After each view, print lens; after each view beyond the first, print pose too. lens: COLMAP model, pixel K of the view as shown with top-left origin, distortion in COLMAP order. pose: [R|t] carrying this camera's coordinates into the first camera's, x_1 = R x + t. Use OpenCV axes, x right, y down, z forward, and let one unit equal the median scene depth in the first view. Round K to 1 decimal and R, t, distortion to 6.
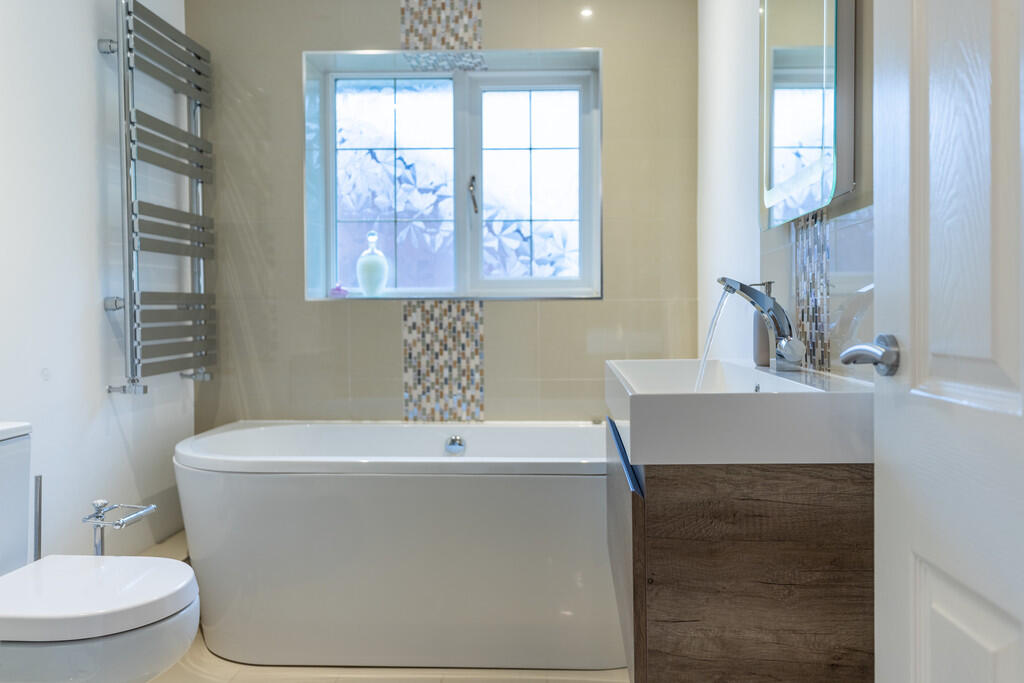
lens RADIAL K [[807.5, 0, 512.0], [0, 807.5, 341.5], [0, 0, 1]] dist [0.011194, 0.003620]
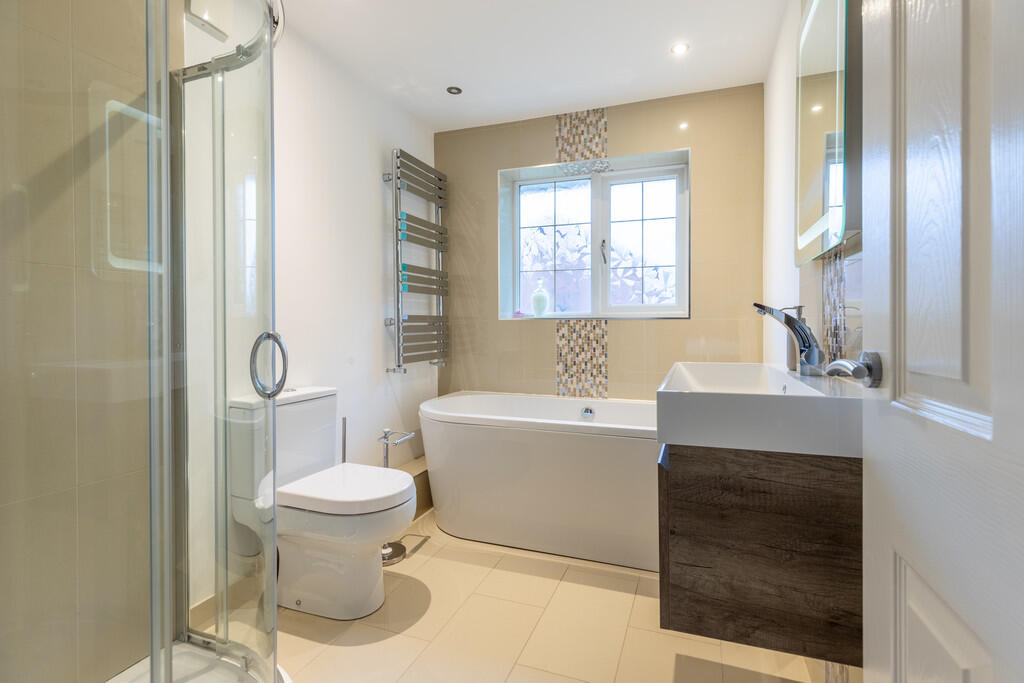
lens RADIAL K [[475.4, 0, 514.4], [0, 475.4, 338.3], [0, 0, 1]] dist [0.010542, -0.000546]
pose [[0.949987, 0.011509, -0.312078, 0.091688], [-0.014569, 0.999866, -0.007477, -0.007079], [0.311950, 0.011650, 0.950027, 0.094288]]
